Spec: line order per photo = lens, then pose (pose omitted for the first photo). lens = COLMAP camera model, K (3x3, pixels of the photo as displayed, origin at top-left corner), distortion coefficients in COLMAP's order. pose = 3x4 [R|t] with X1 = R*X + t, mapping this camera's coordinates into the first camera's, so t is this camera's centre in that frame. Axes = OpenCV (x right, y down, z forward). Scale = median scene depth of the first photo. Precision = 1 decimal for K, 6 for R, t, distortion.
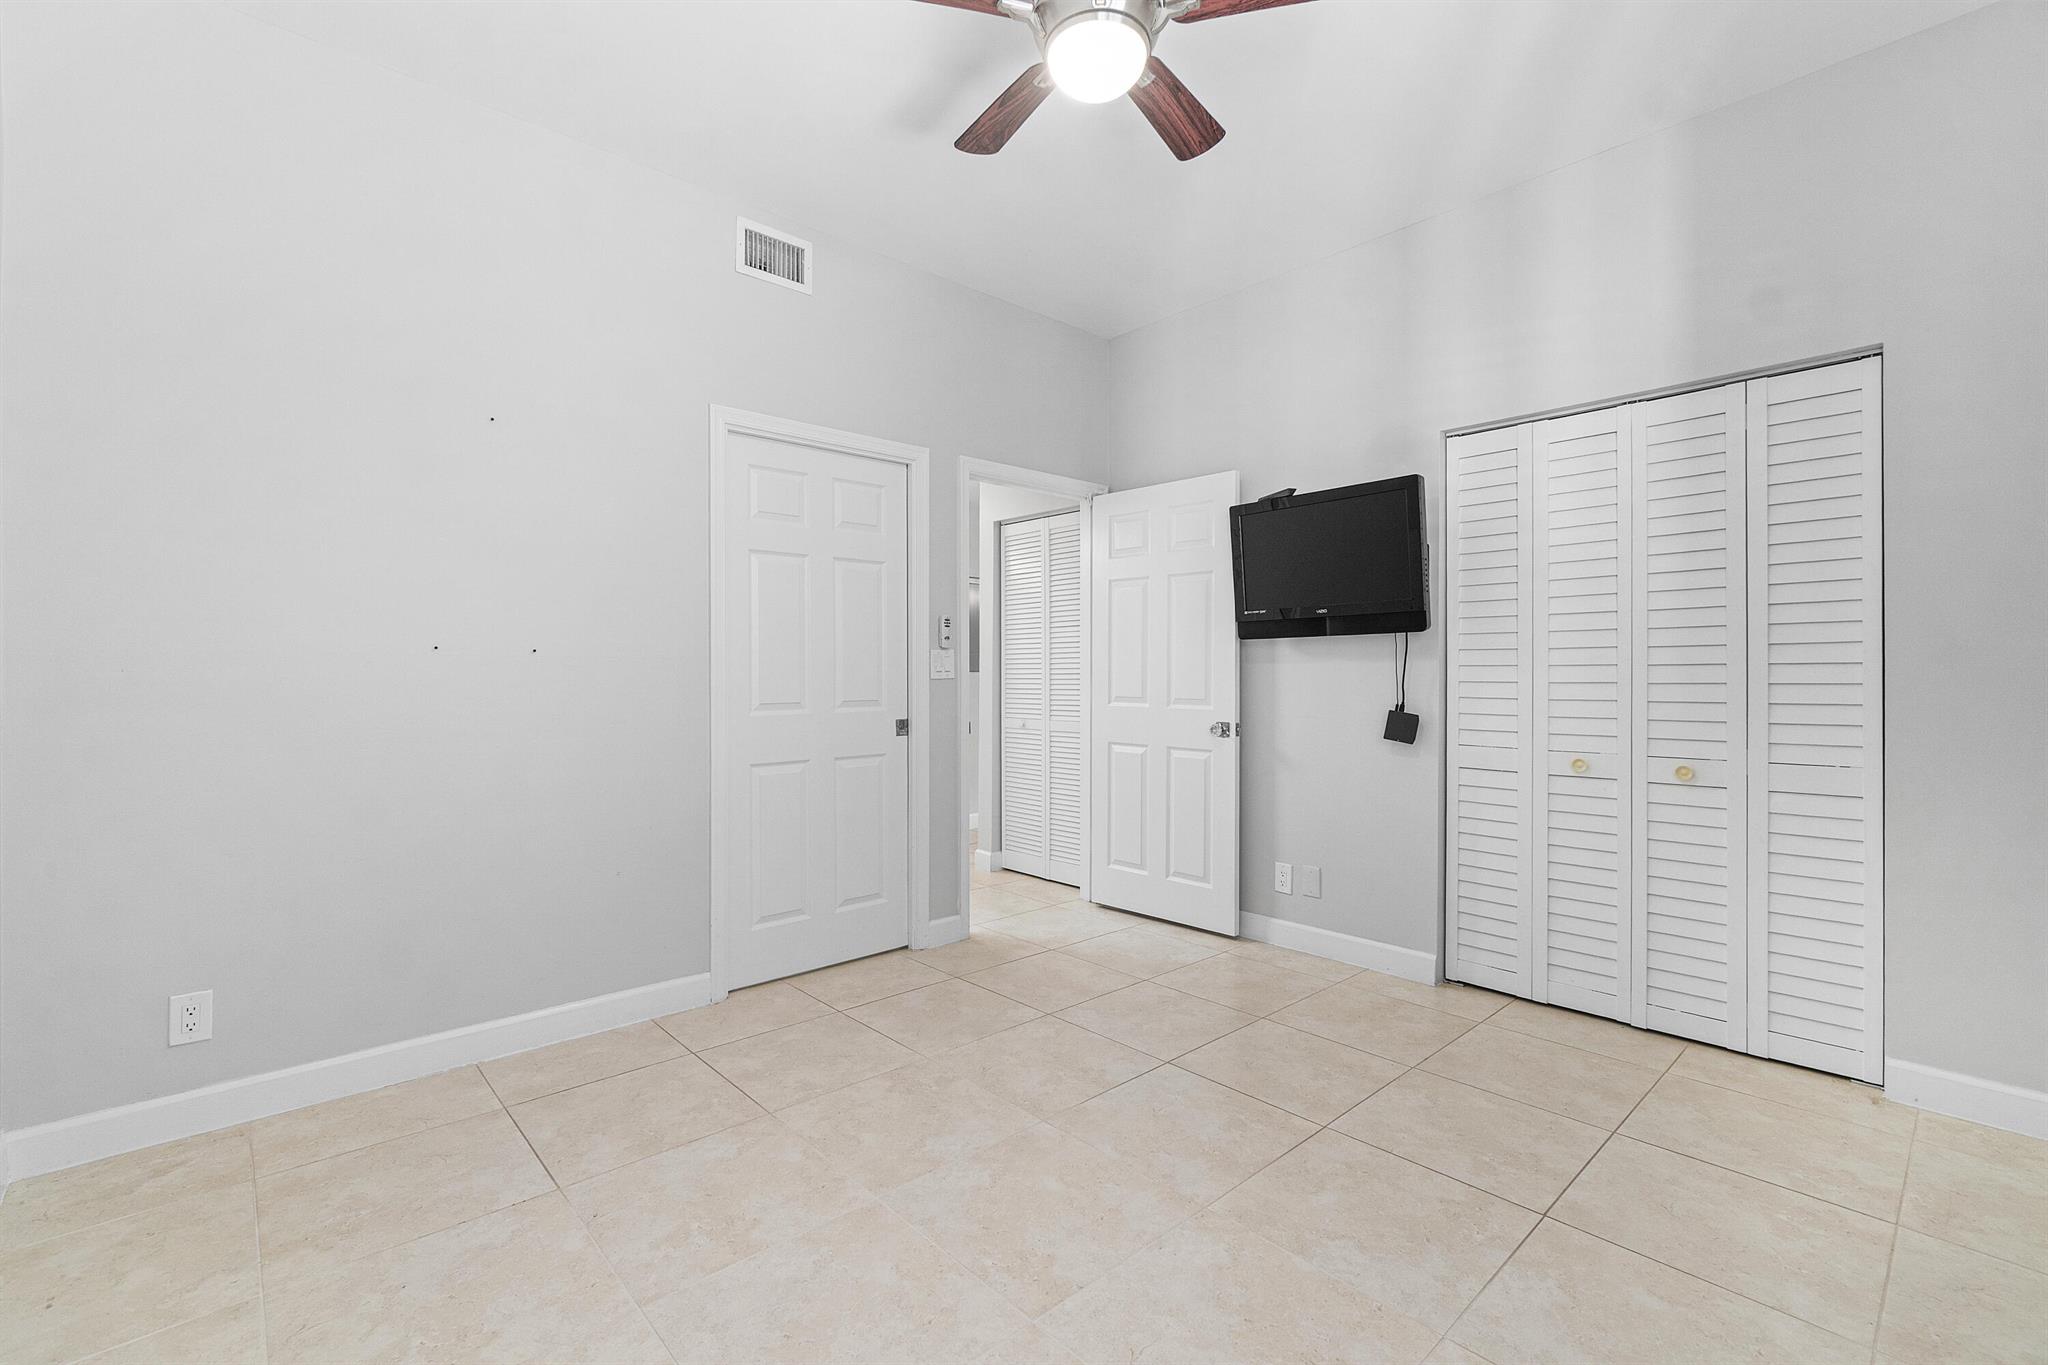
lens RADIAL K [[901.0, 0, 1026.7], [0, 901.0, 677.5], [0, 0, 1]] dist [-0.007538, 0.002130]
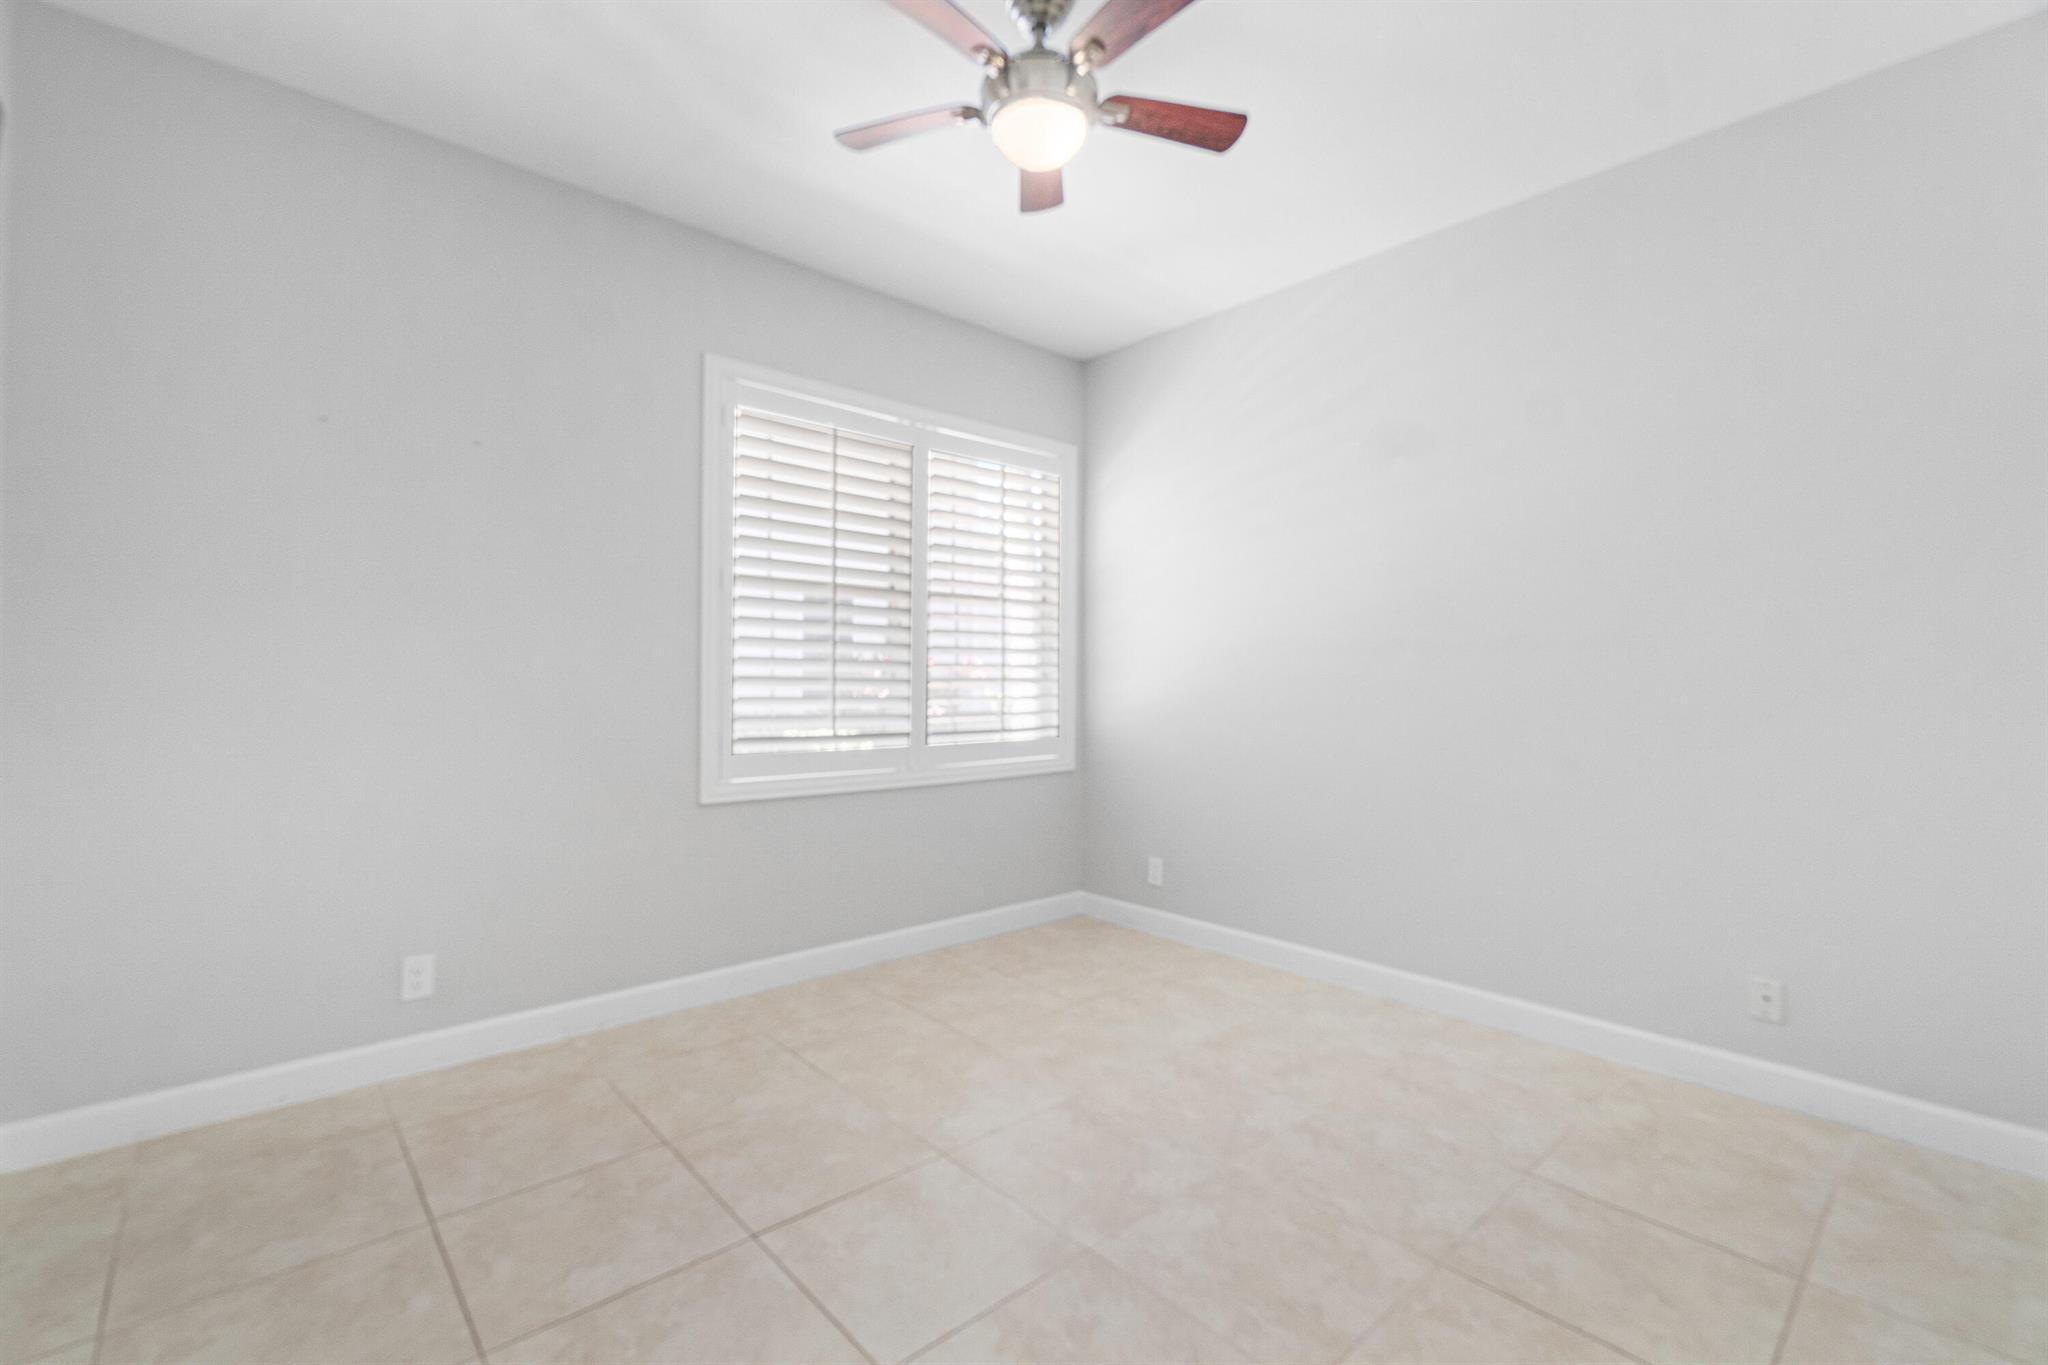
lens RADIAL K [[901.0, 0, 1022.2], [0, 901.0, 681.9], [0, 0, 1]] dist [-0.007538, 0.002130]
pose [[-0.999940, -0.008029, 0.007492, 0.082509], [-0.008000, 0.999961, 0.003836, -0.023759], [-0.007522, 0.003776, -0.999965, 1.929451]]
